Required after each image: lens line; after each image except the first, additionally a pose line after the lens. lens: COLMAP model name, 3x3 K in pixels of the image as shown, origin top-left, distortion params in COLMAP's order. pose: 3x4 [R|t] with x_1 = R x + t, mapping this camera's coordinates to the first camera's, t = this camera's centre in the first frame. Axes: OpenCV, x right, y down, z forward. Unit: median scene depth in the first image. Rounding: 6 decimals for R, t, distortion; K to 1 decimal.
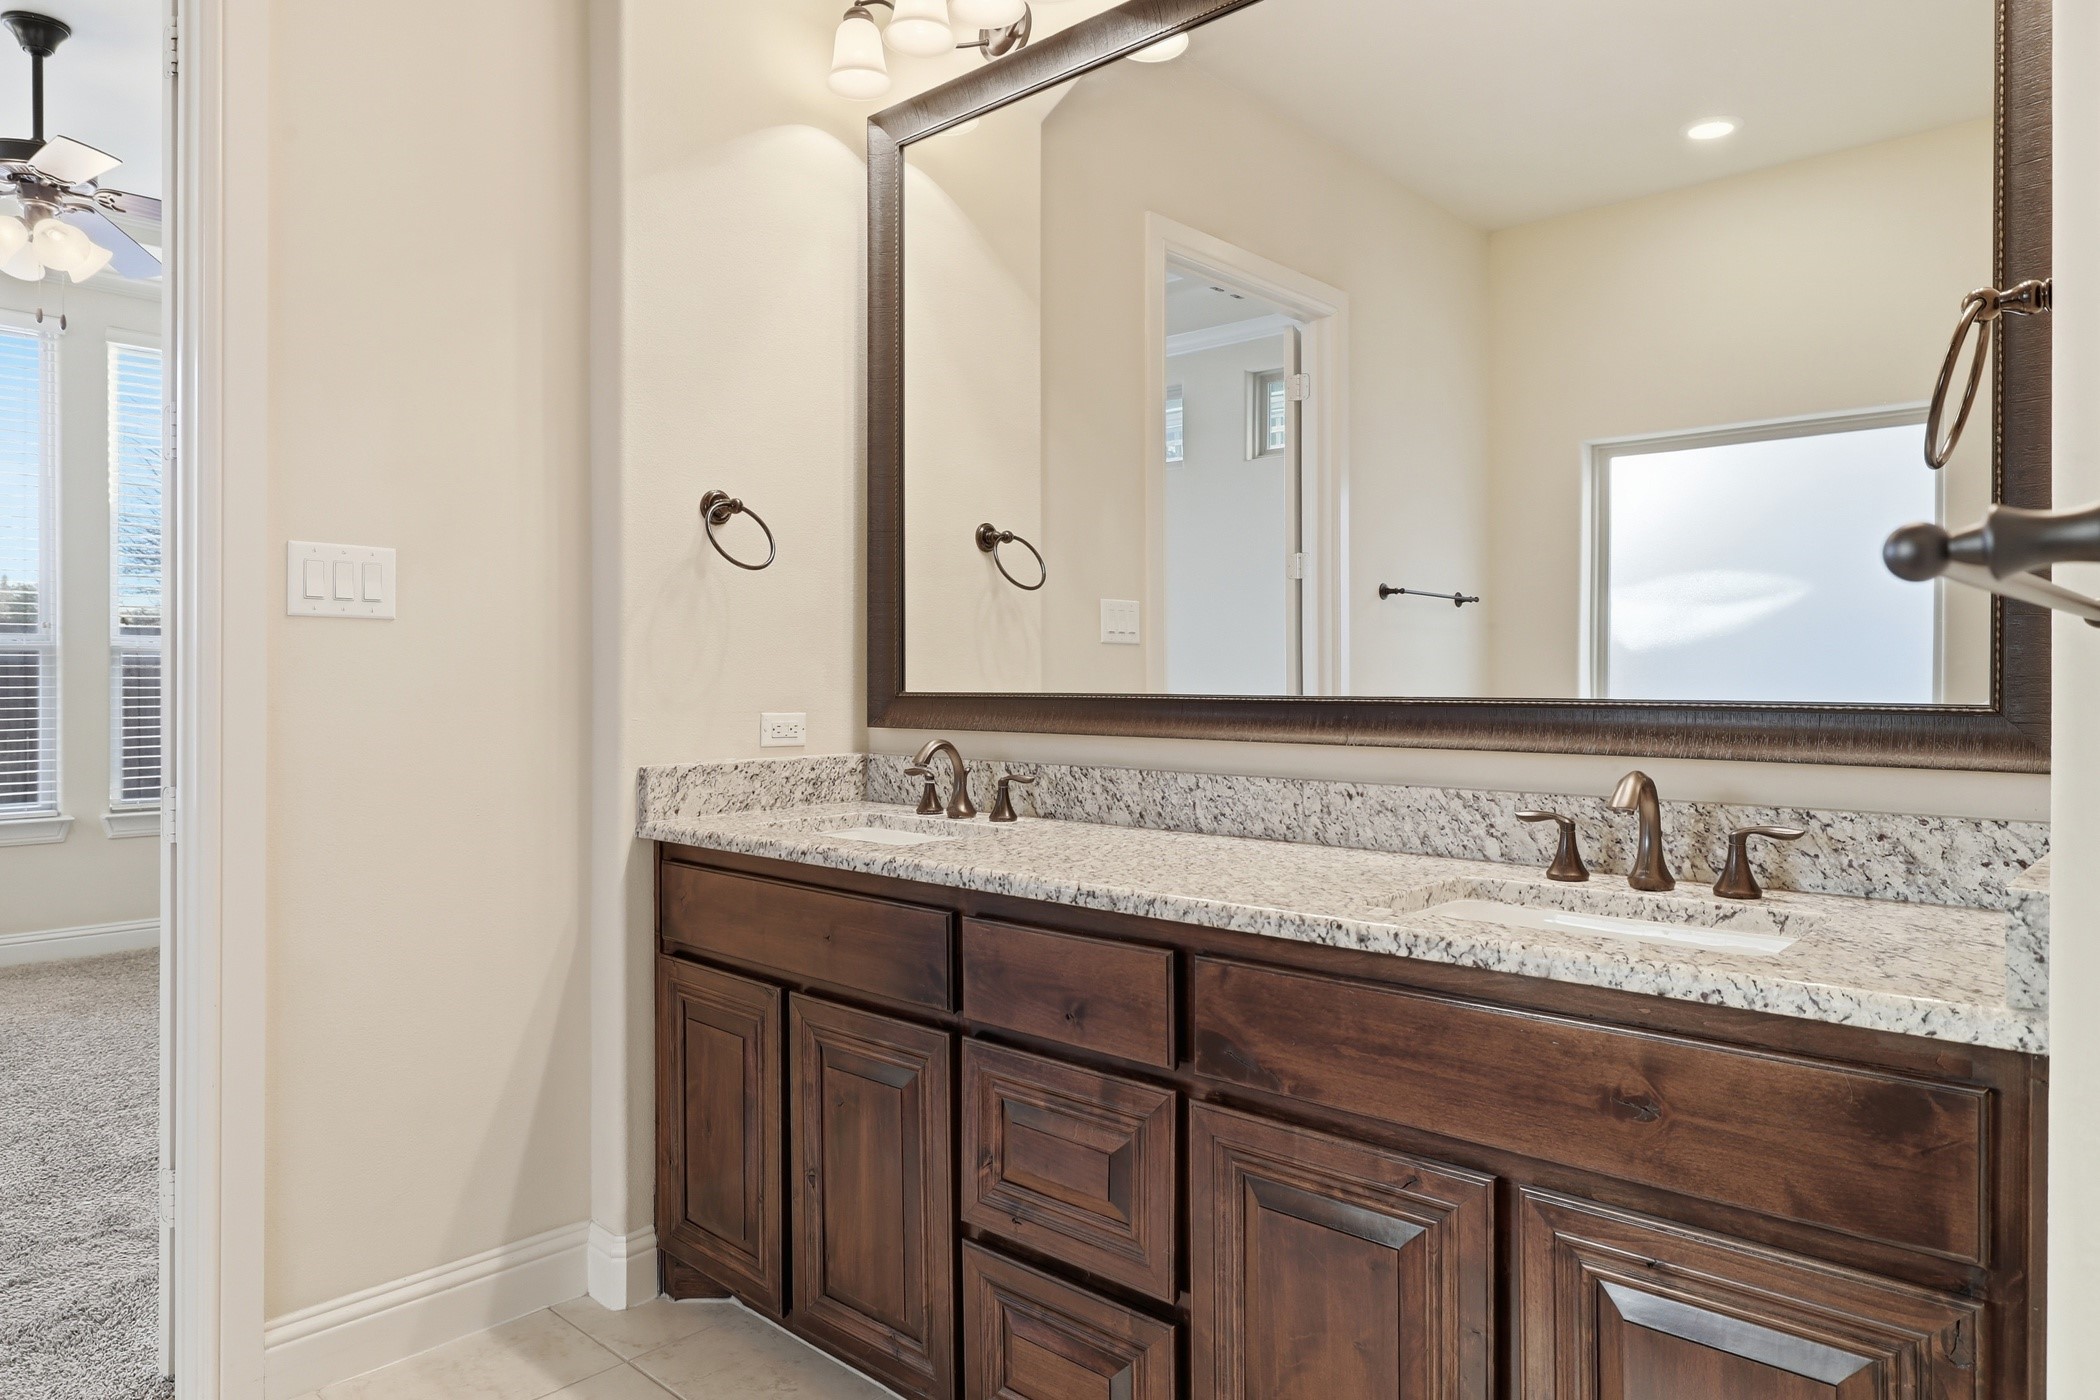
lens RADIAL K [[1308.5, 0, 1056.1], [0, 1308.5, 685.5], [0, 0, 1]] dist [0.003172, -0.000157]
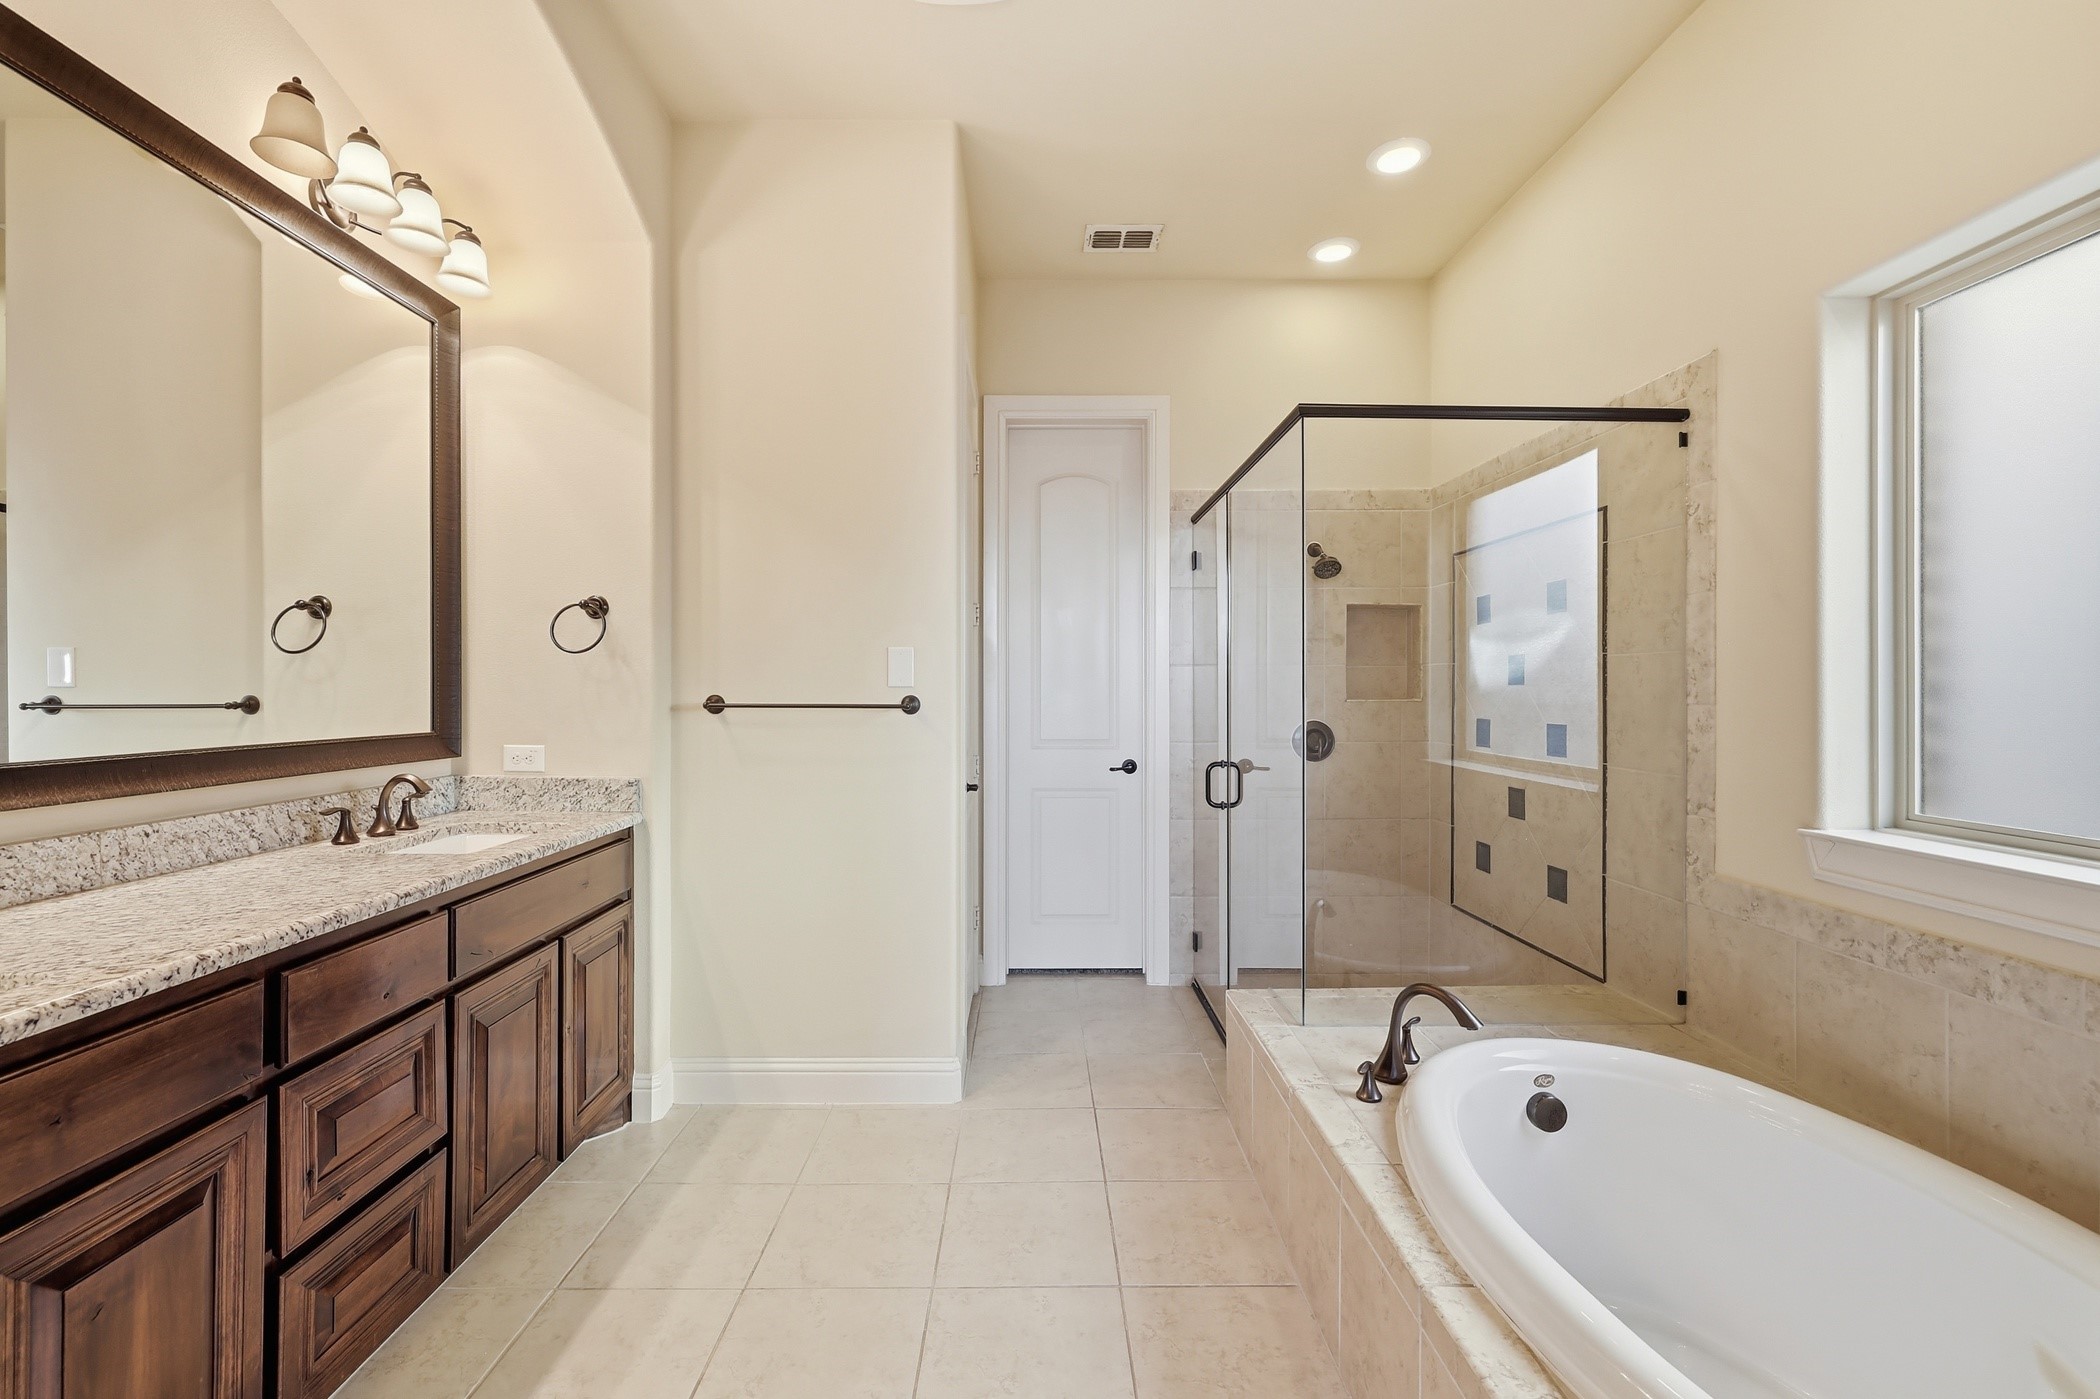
lens RADIAL K [[890.1, 0, 1044.1], [0, 890.1, 688.3], [0, 0, 1]] dist [-0.000694, -0.000084]
pose [[-0.684849, -0.003627, 0.728676, -0.968323], [-0.001040, 0.999991, 0.004000, -0.056747], [-0.728684, 0.001982, -0.684847, 0.985478]]
